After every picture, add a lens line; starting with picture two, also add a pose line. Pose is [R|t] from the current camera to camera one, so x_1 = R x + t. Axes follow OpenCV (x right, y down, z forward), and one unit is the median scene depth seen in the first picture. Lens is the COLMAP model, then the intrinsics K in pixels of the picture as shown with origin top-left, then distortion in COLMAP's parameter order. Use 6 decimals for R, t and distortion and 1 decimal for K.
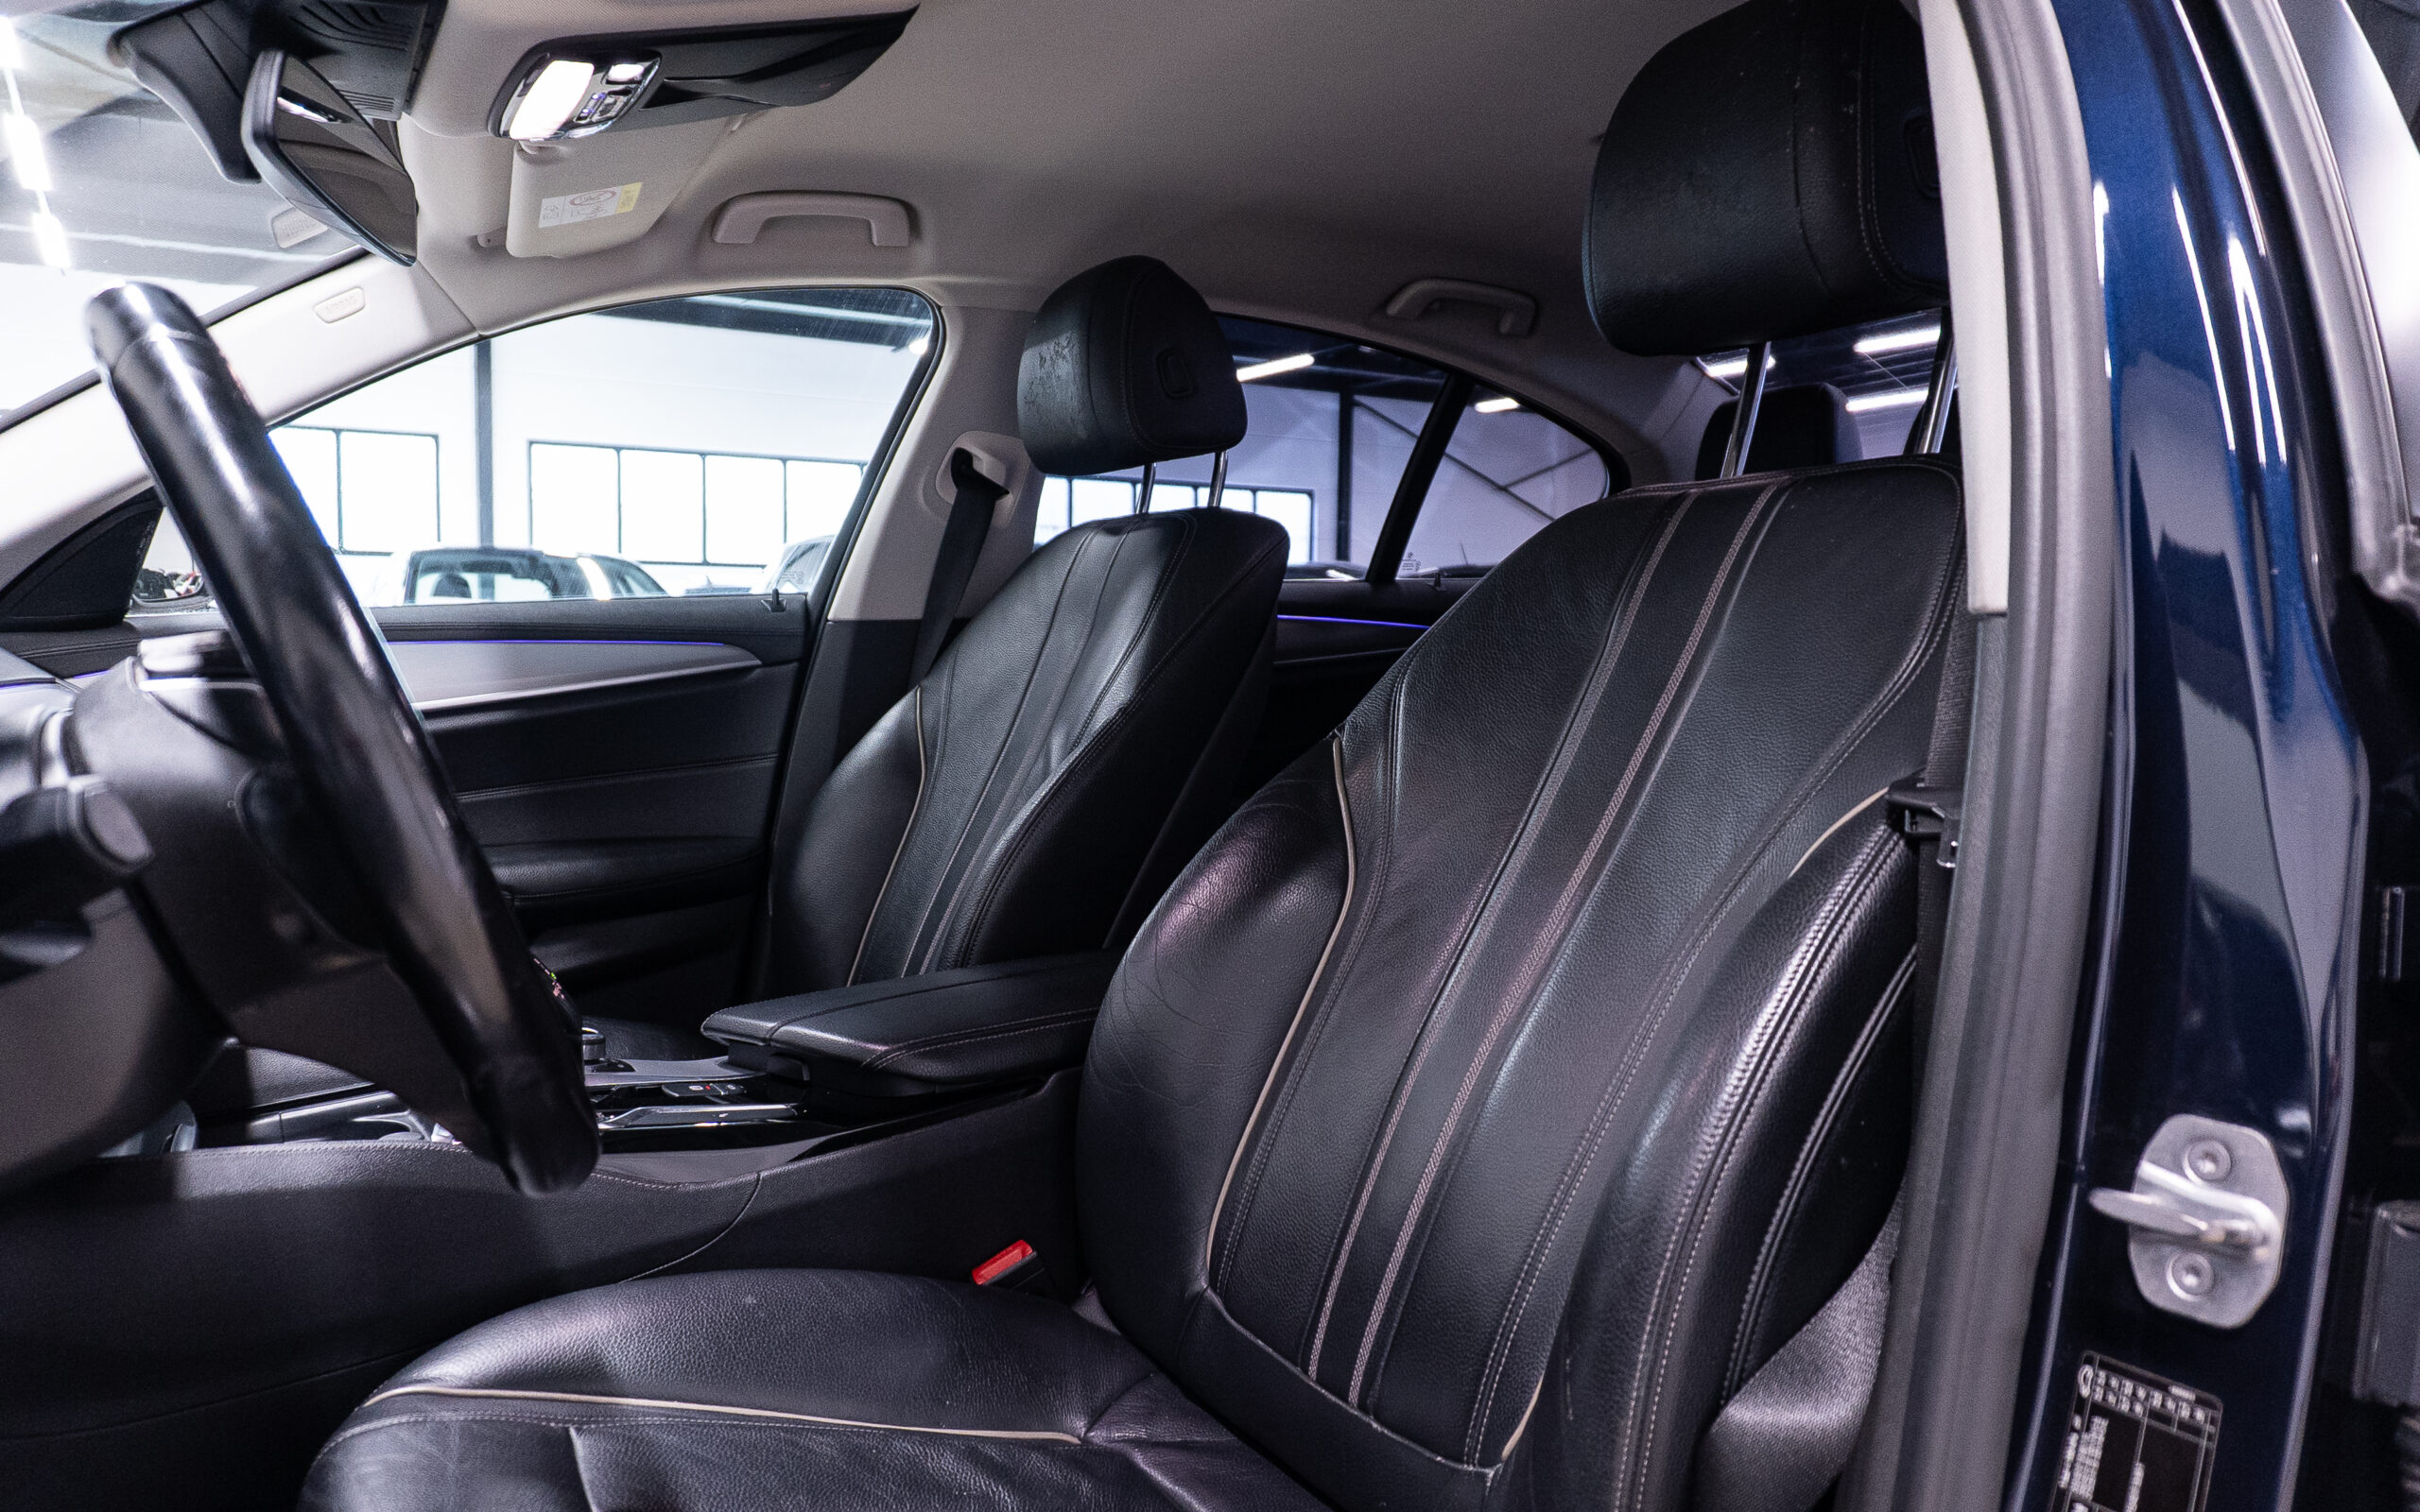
lens RADIAL K [[1672.1, 0, 1263.5], [0, 1672.1, 796.6], [0, 0, 1]] dist [-0.018340, -0.003995]
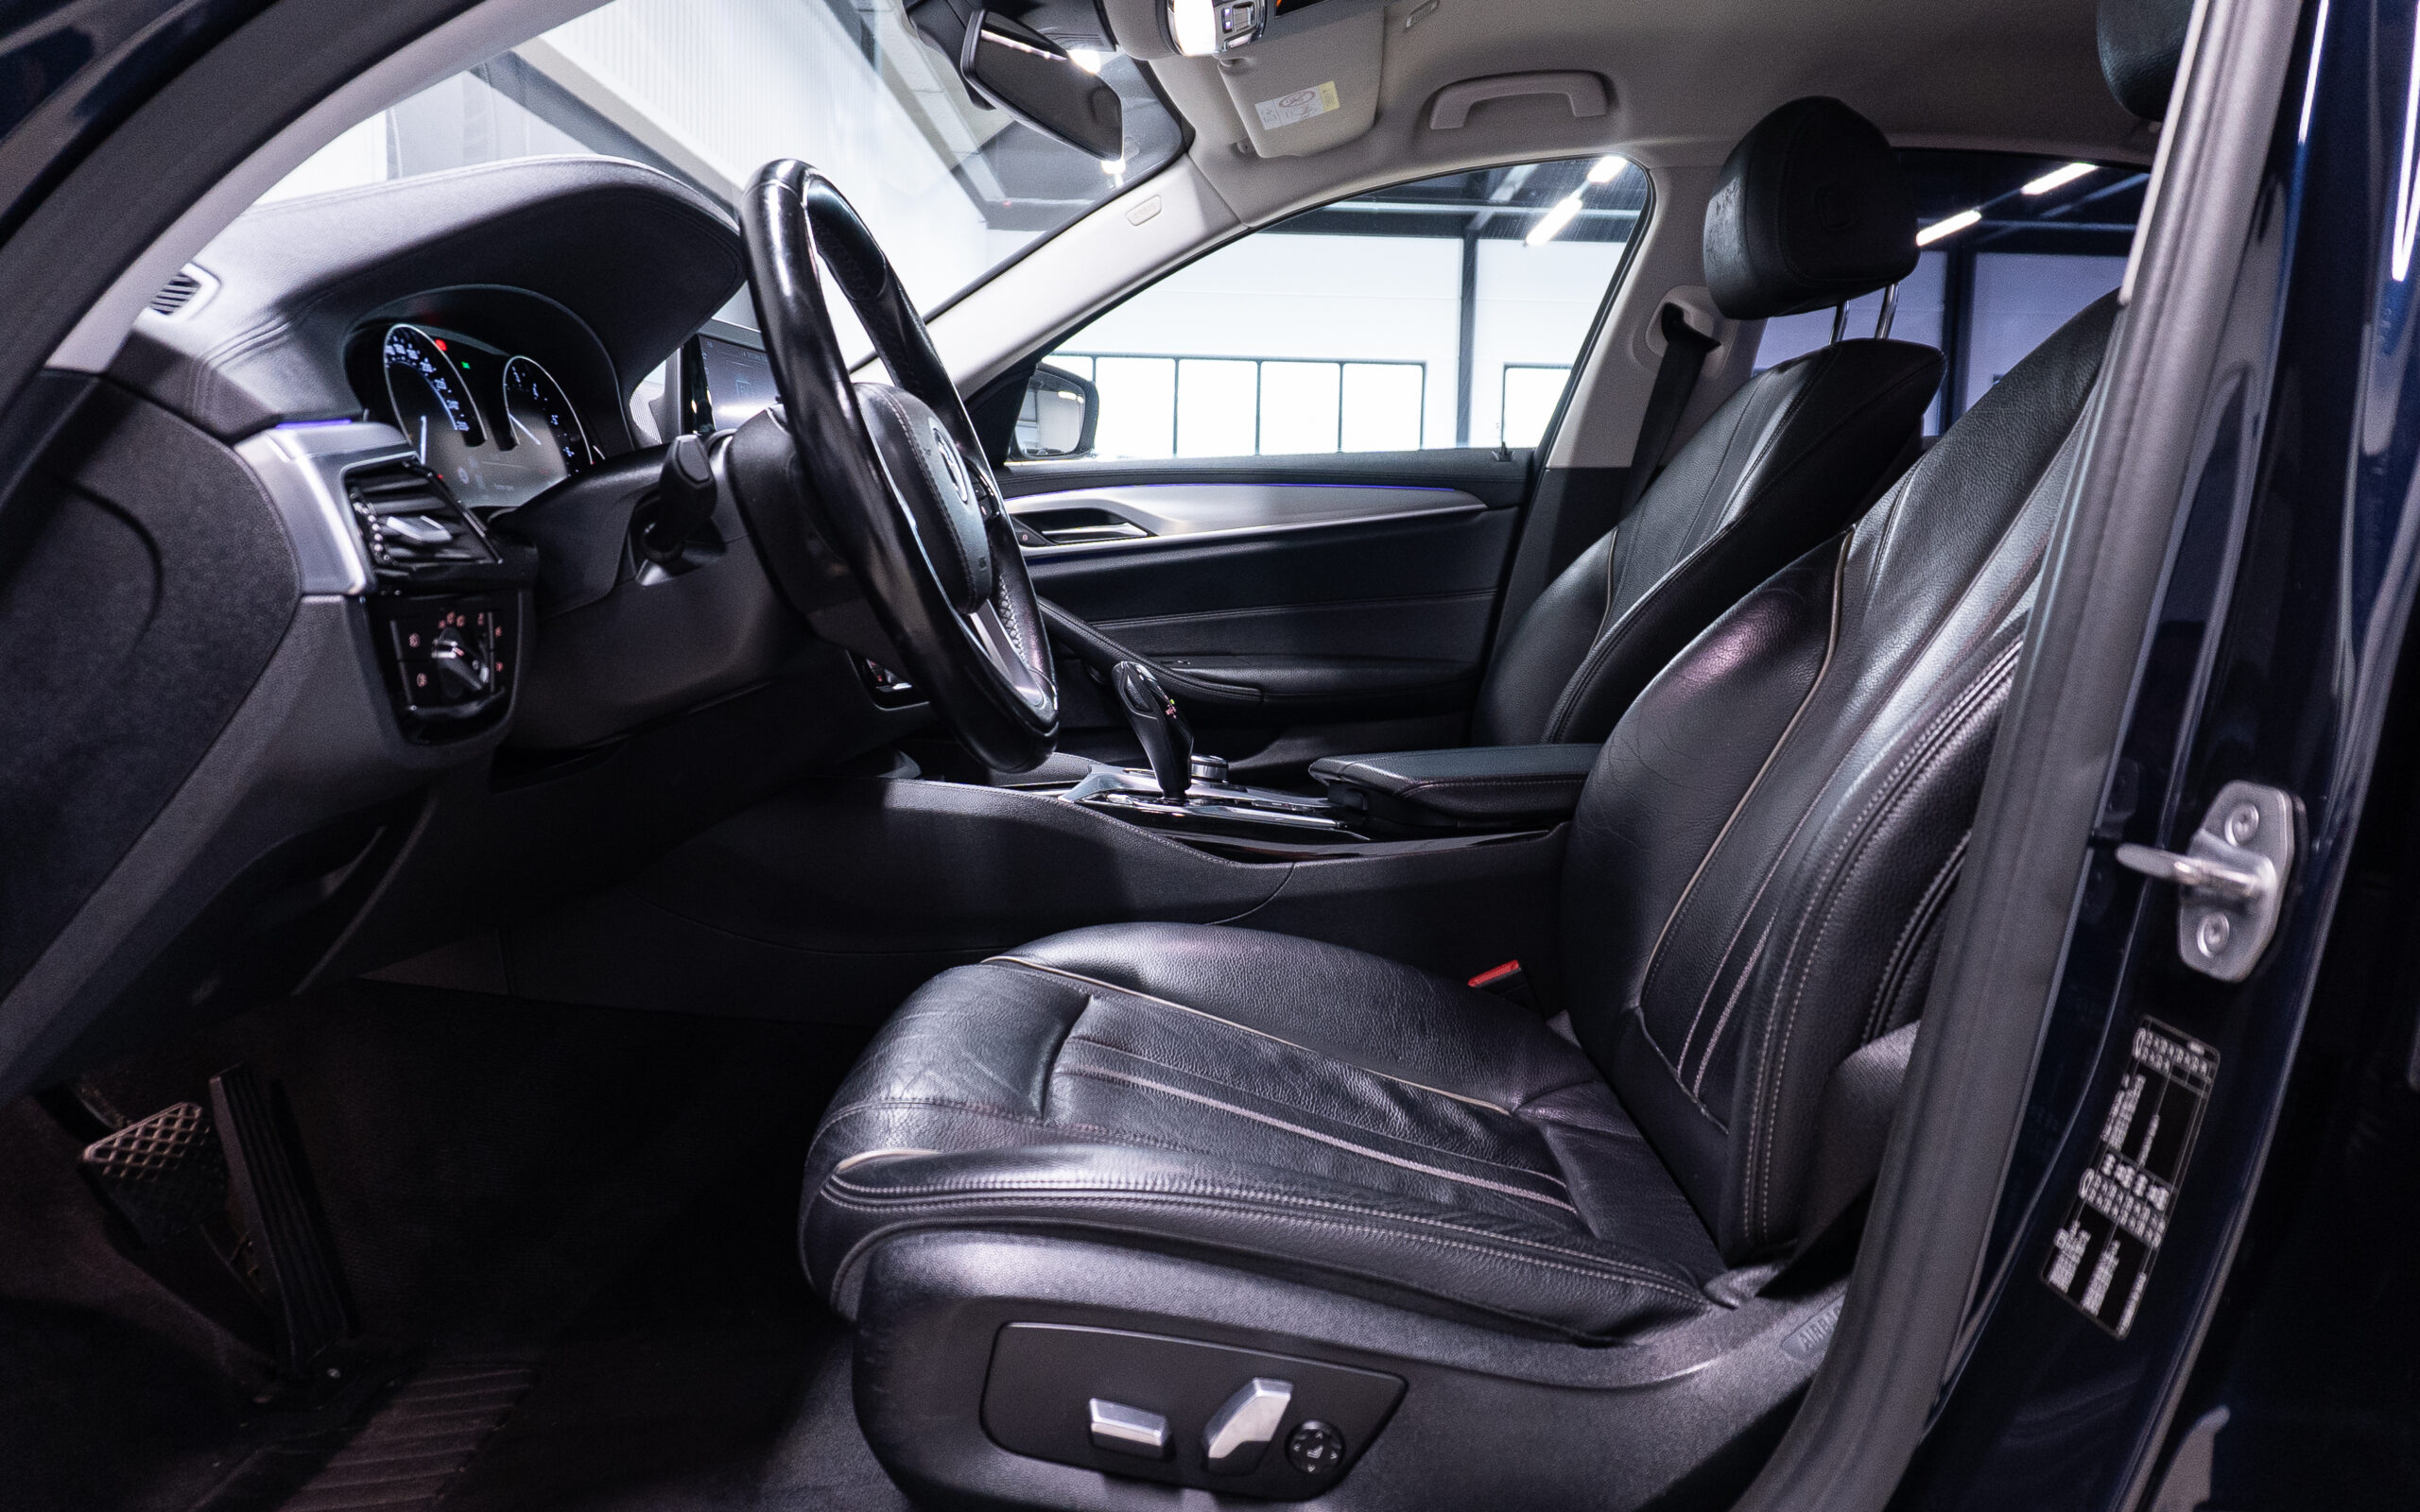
lens RADIAL K [[1730.9, 0, 1346.1], [0, 1730.9, 752.2], [0, 0, 1]] dist [-0.004409, -0.001193]
pose [[0.866936, 0.059486, -0.494857, 0.340678], [-0.053522, 0.998222, 0.026230, 0.099063], [0.495537, 0.003746, 0.868579, -0.098423]]
